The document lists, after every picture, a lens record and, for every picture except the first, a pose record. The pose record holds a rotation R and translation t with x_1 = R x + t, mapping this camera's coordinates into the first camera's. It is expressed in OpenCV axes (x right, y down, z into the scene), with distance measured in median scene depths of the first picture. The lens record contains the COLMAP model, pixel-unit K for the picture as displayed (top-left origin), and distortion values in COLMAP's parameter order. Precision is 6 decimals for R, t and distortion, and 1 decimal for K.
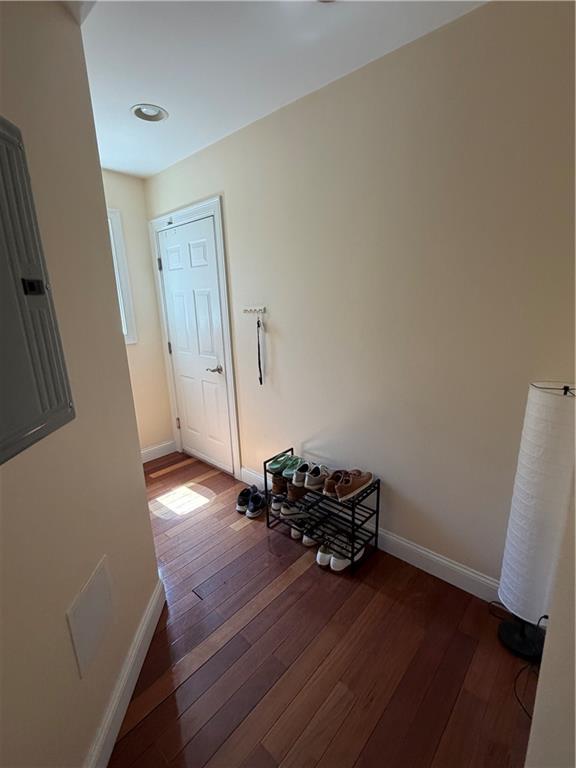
lens RADIAL K [[352.7, 0, 288.0], [0, 352.7, 384.0], [0, 0, 1]] dist [0.000314, -0.000364]
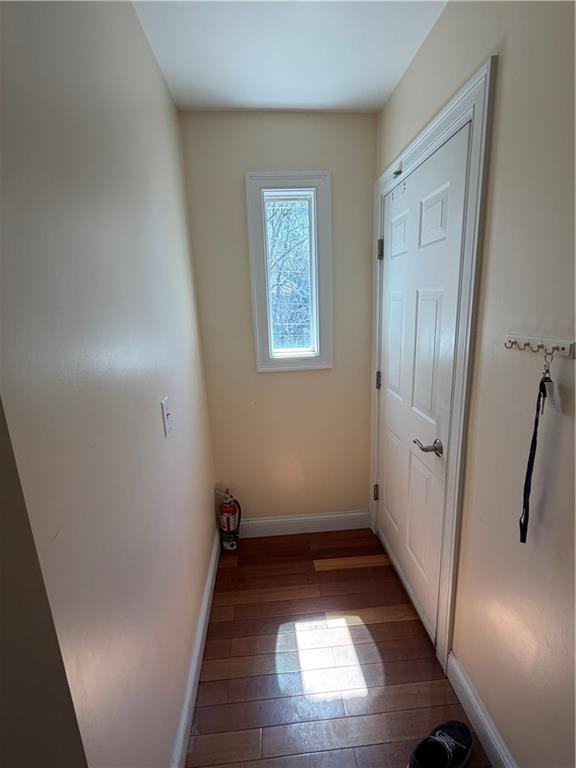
lens RADIAL K [[352.7, 0, 288.0], [0, 352.7, 384.0], [0, 0, 1]] dist [0.000314, -0.000364]
pose [[0.728958, 0.159558, -0.665704, -0.030006], [-0.151902, 0.985916, 0.069972, -0.133302], [0.667493, 0.050115, 0.742928, 0.475756]]
